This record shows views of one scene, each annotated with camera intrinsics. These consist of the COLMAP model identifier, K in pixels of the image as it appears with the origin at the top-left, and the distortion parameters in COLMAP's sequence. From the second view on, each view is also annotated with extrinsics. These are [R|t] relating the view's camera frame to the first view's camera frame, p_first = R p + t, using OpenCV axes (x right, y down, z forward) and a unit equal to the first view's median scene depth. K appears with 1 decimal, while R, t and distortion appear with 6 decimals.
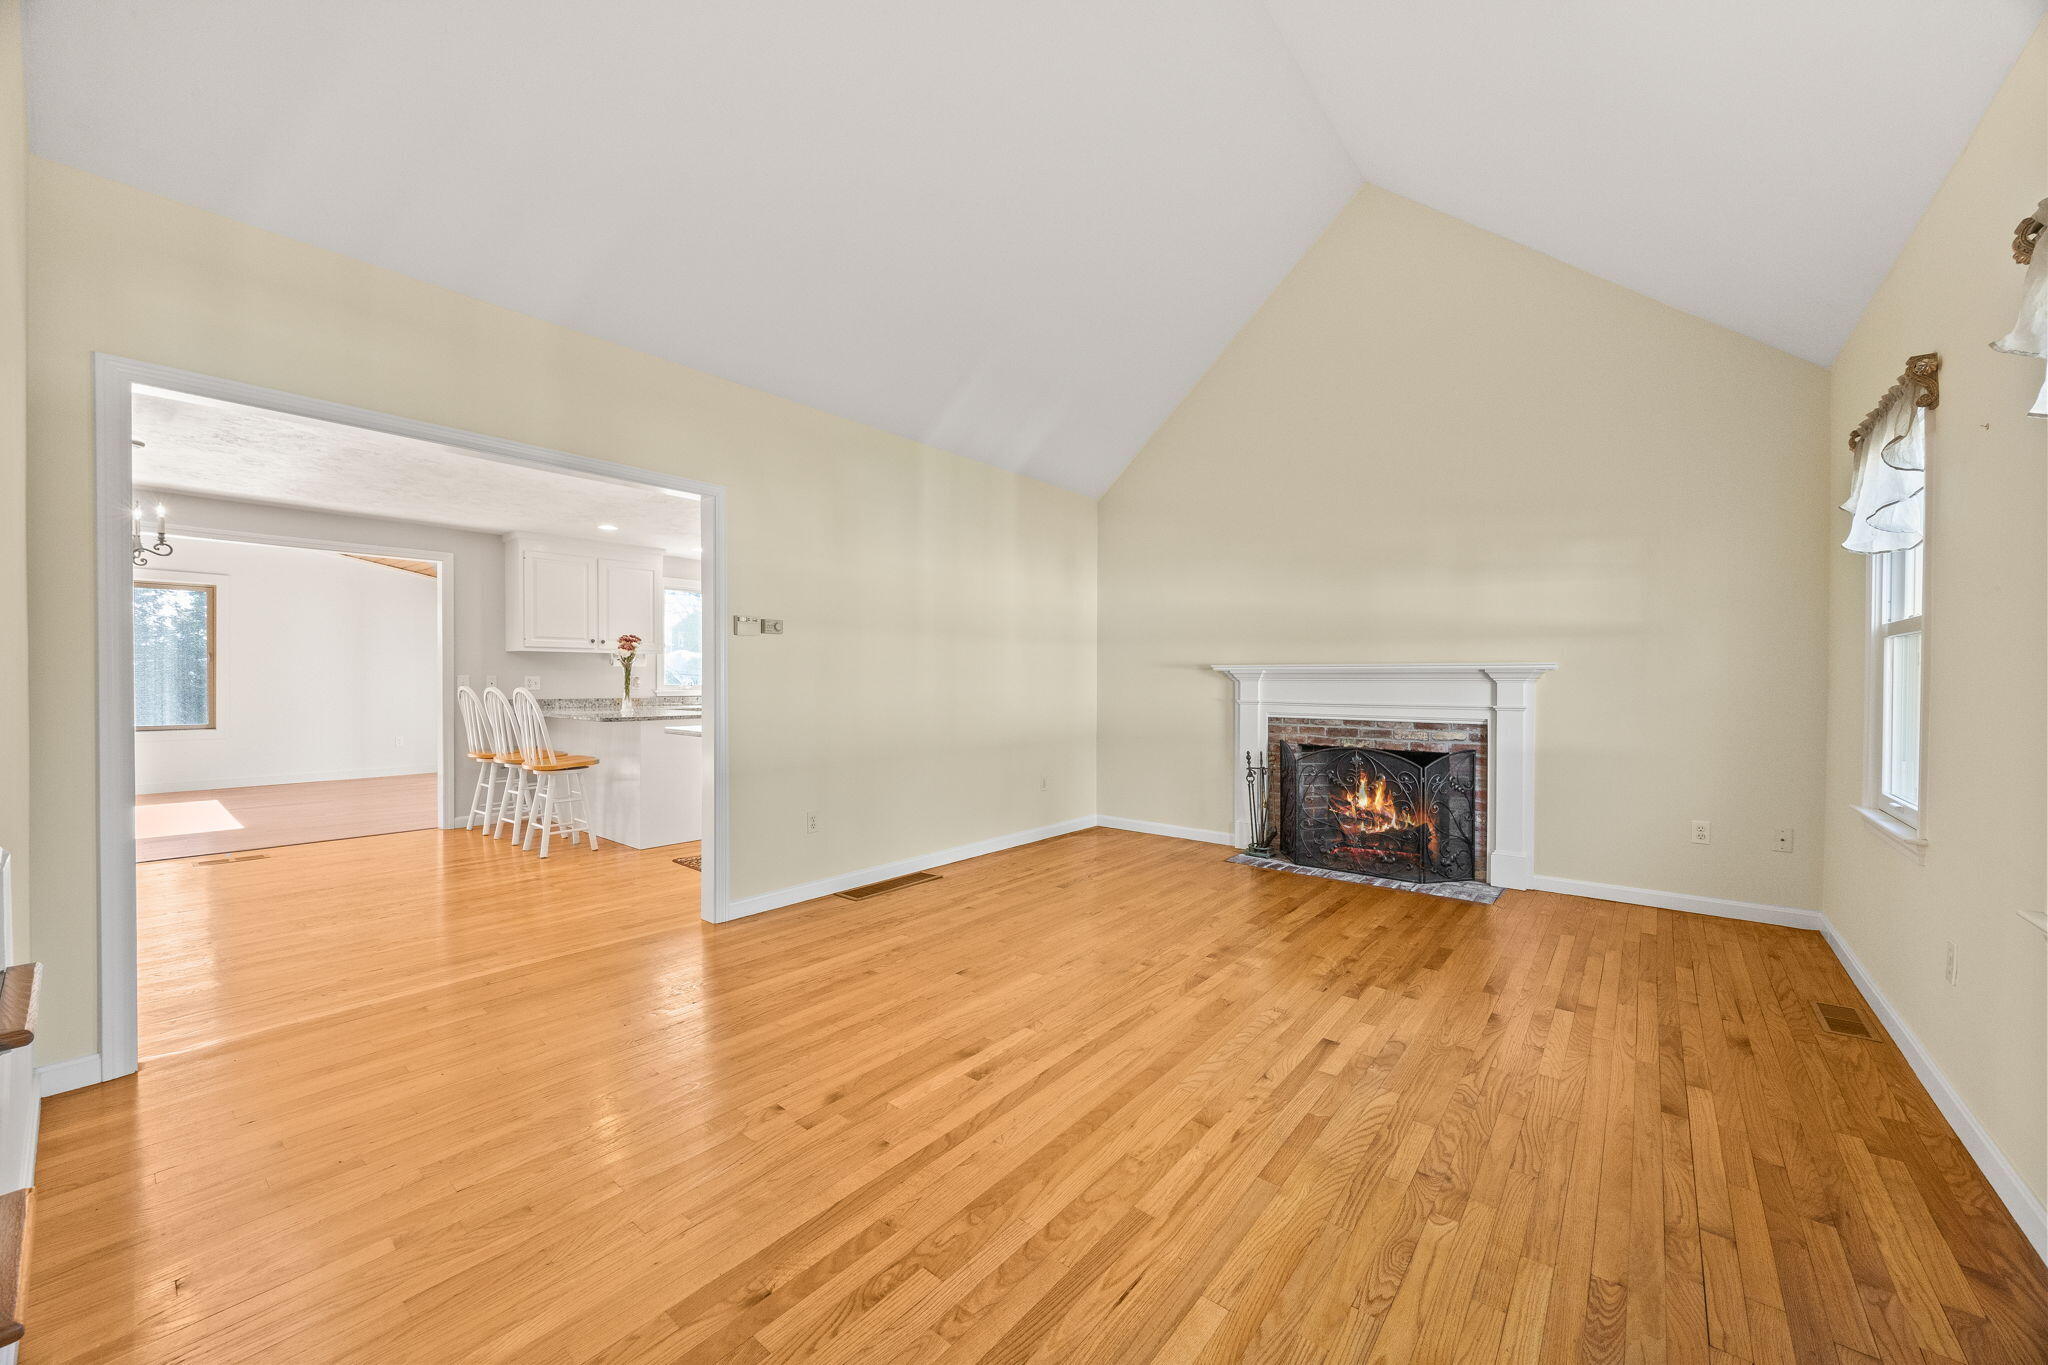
lens RADIAL K [[770.0, 0, 1022.7], [0, 770.0, 686.7], [0, 0, 1]] dist [-0.002958, 0.000077]
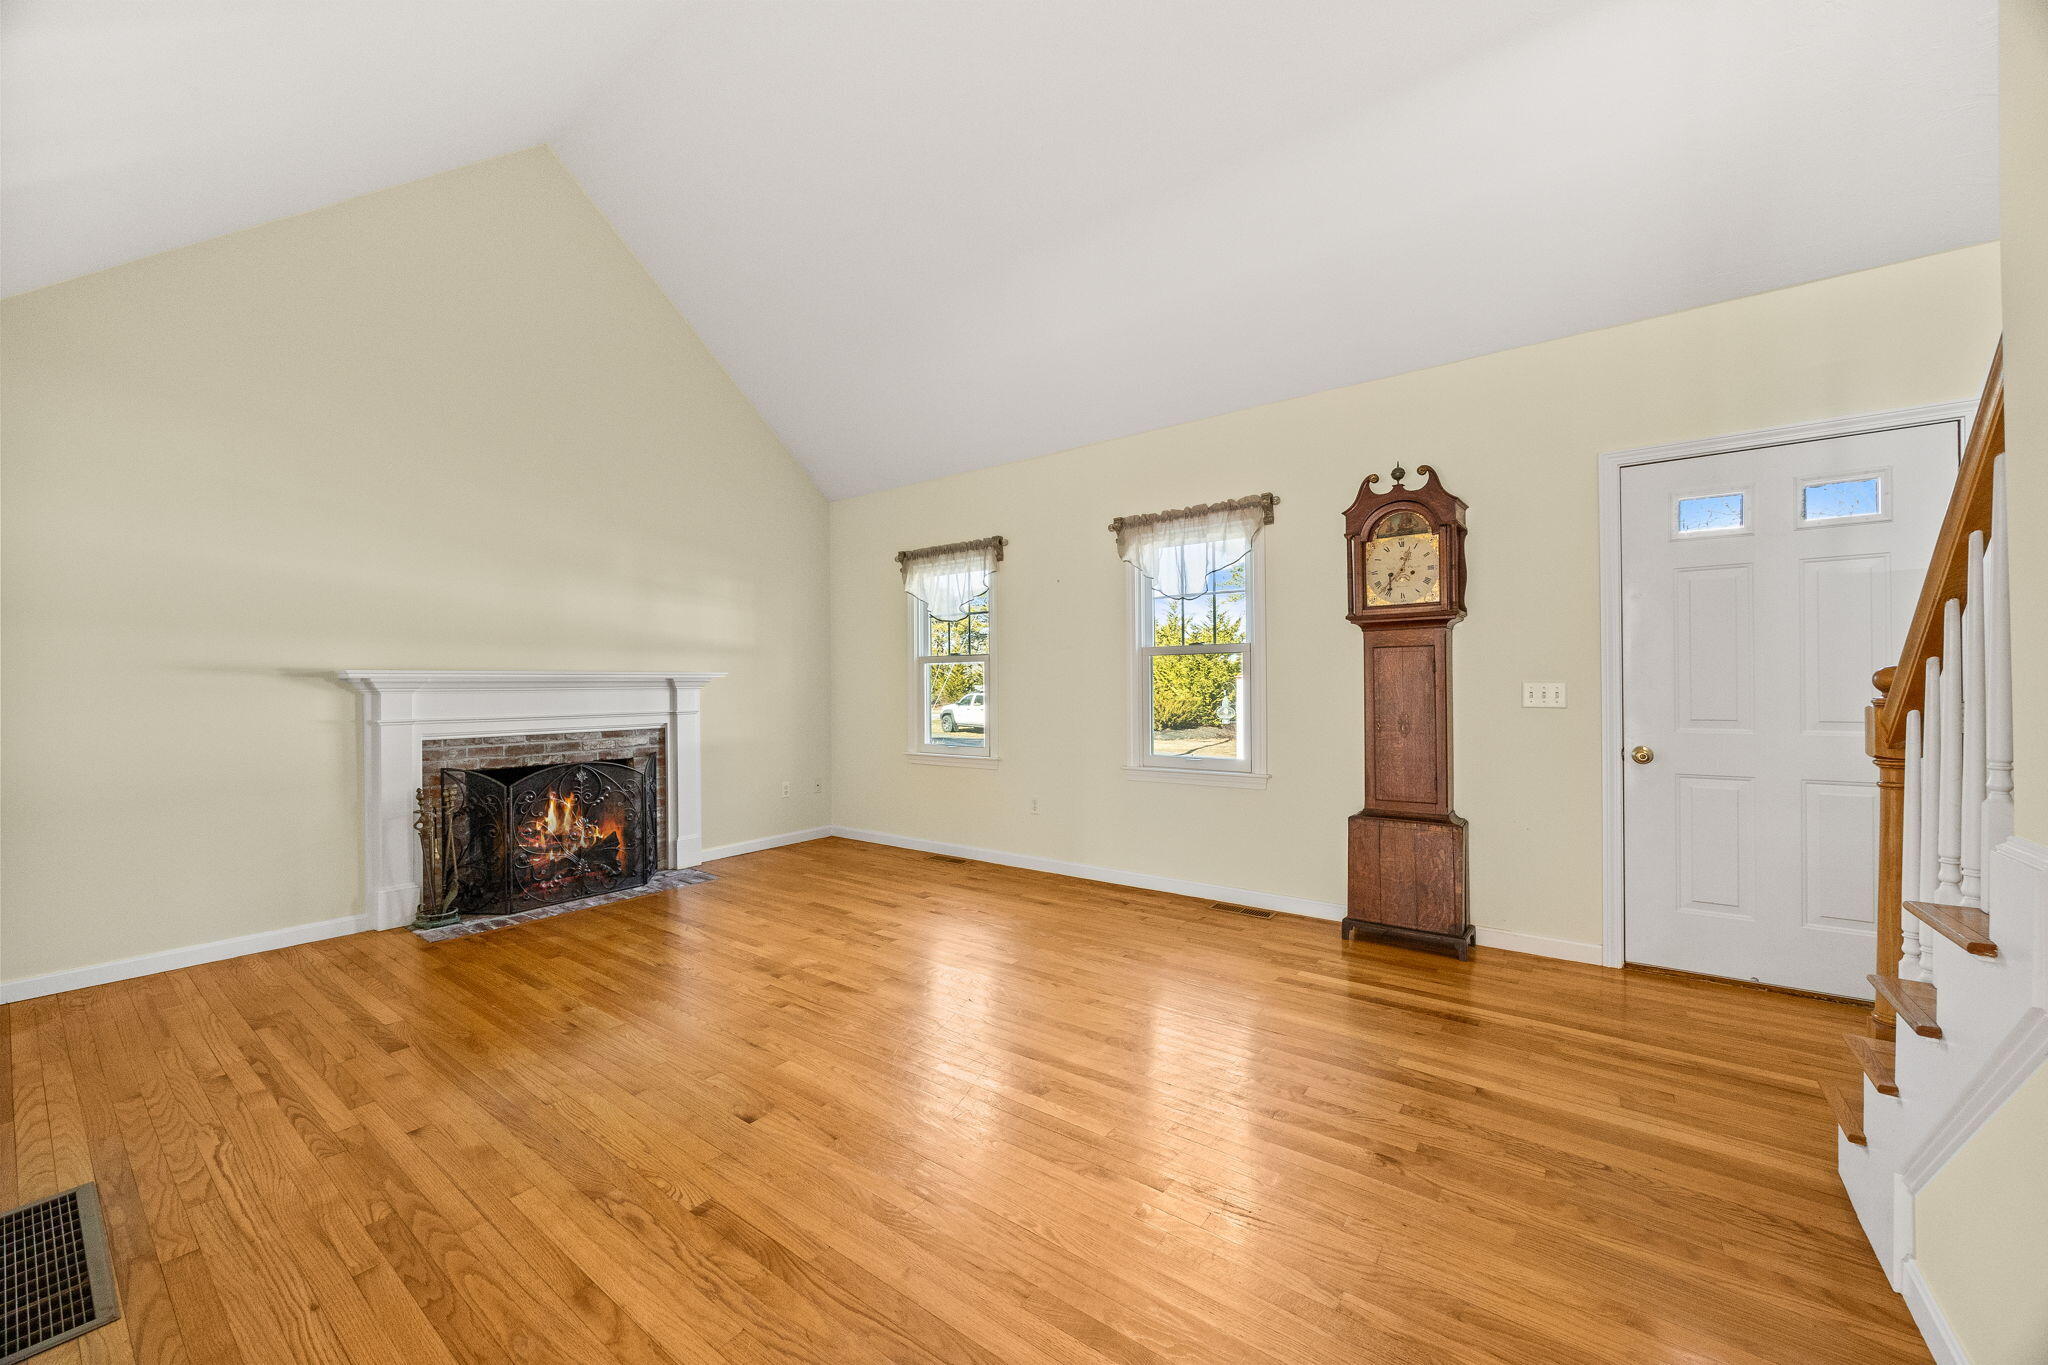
lens RADIAL K [[770.0, 0, 1008.4], [0, 770.0, 684.9], [0, 0, 1]] dist [-0.002958, 0.000077]
pose [[-0.031350, -0.001703, 0.999507, -0.520764], [0.018530, 0.999826, 0.002285, -0.006356], [-0.999337, 0.018592, -0.031313, 0.533334]]
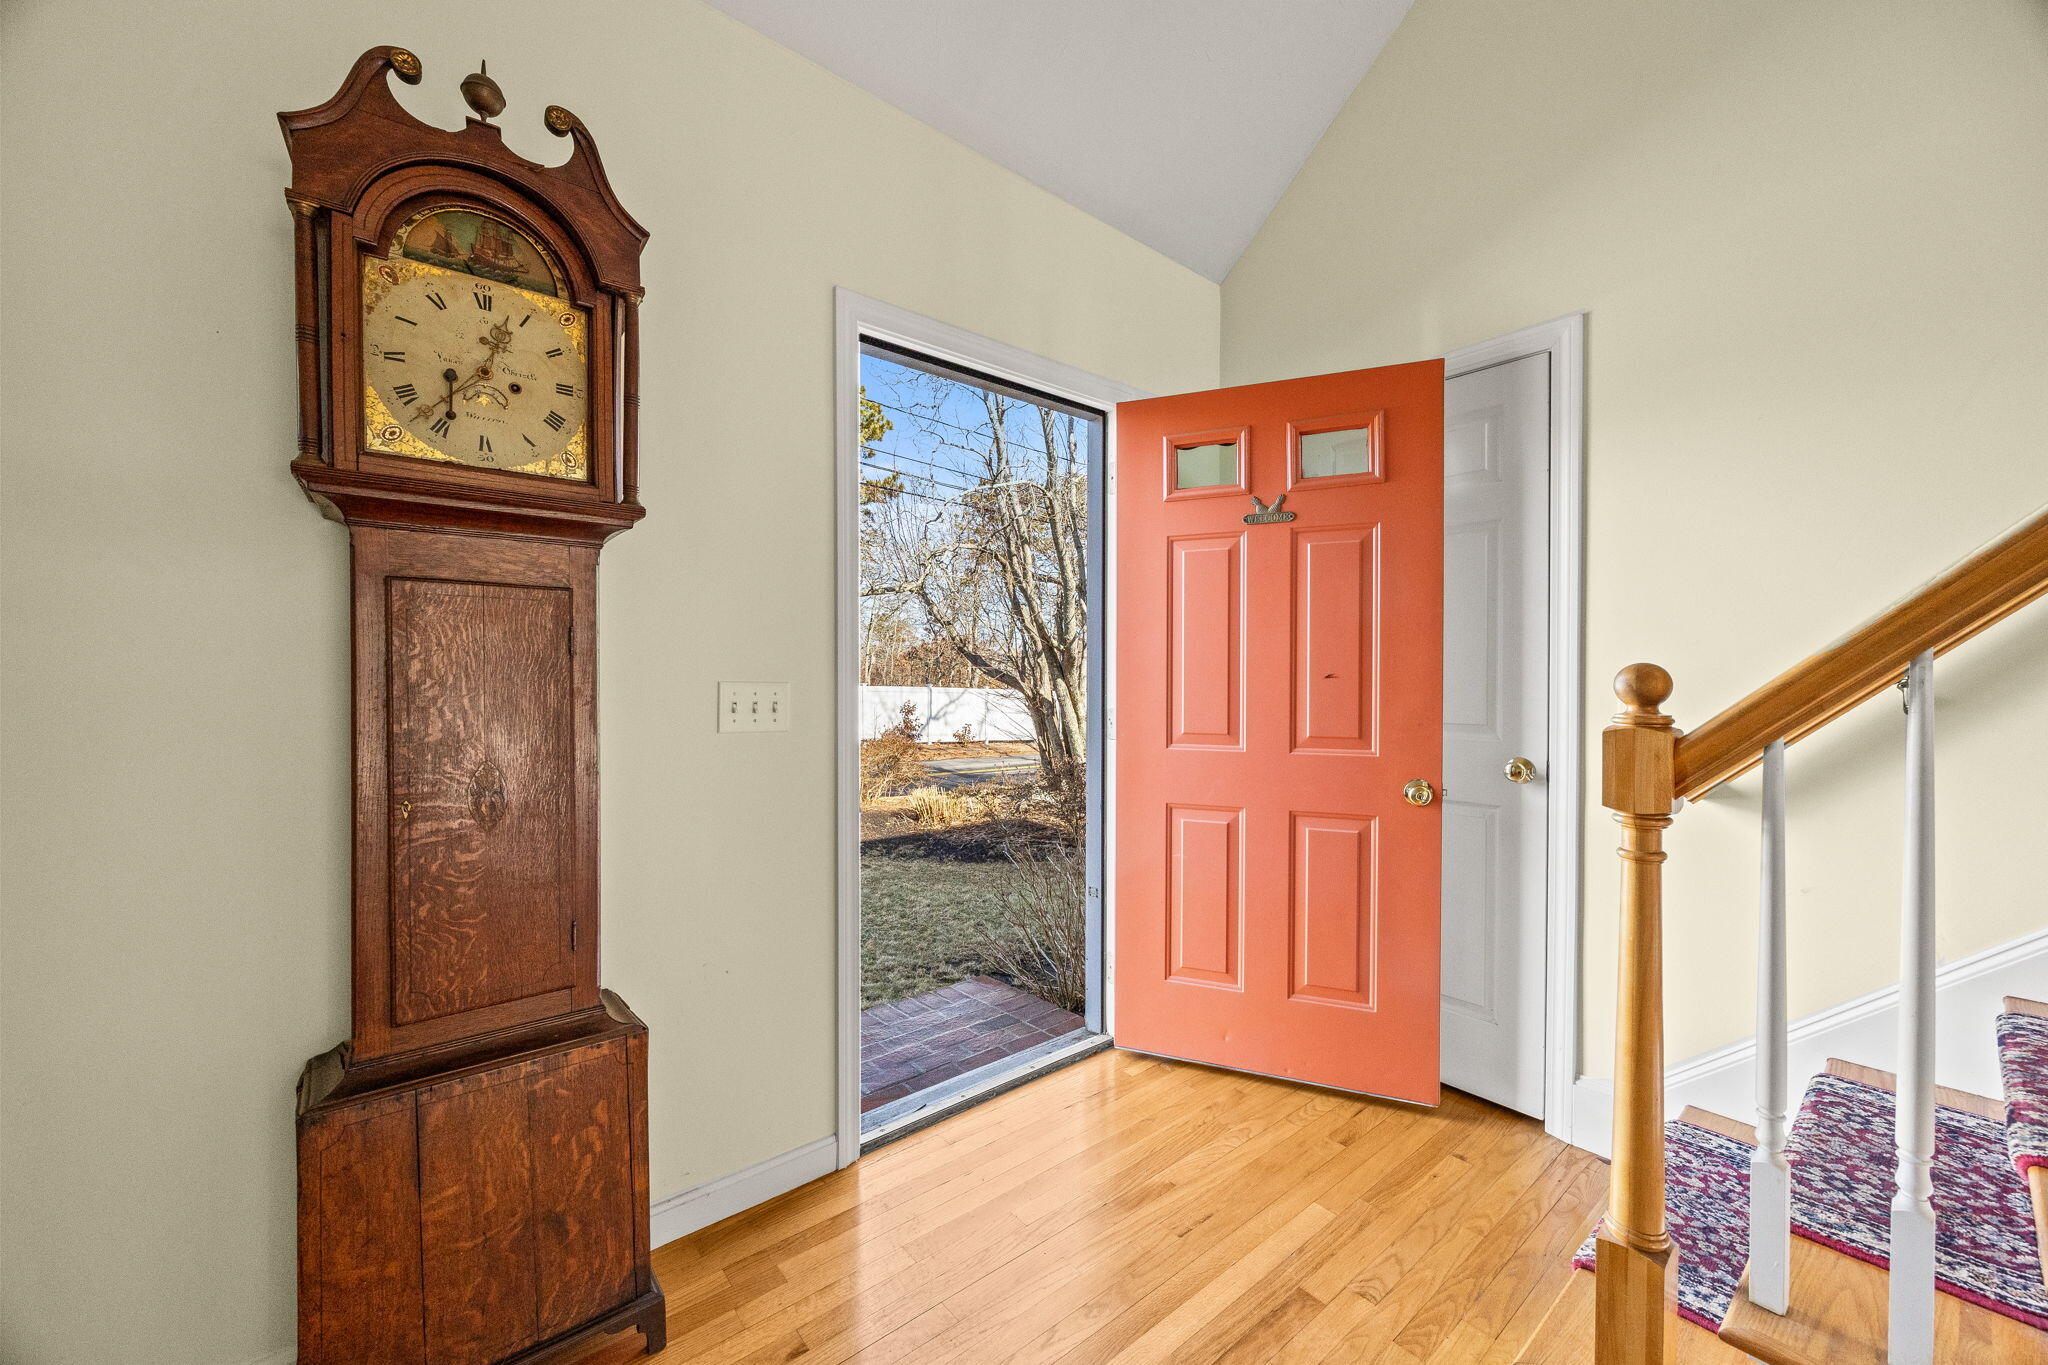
lens RADIAL K [[770.0, 0, 1027.5], [0, 770.0, 689.6], [0, 0, 1]] dist [-0.002958, 0.000077]
pose [[-0.978829, -0.014835, 0.204140, -0.020428], [-0.010148, 0.999661, 0.023987, -0.005402], [-0.204426, 0.021408, -0.978648, 0.351152]]
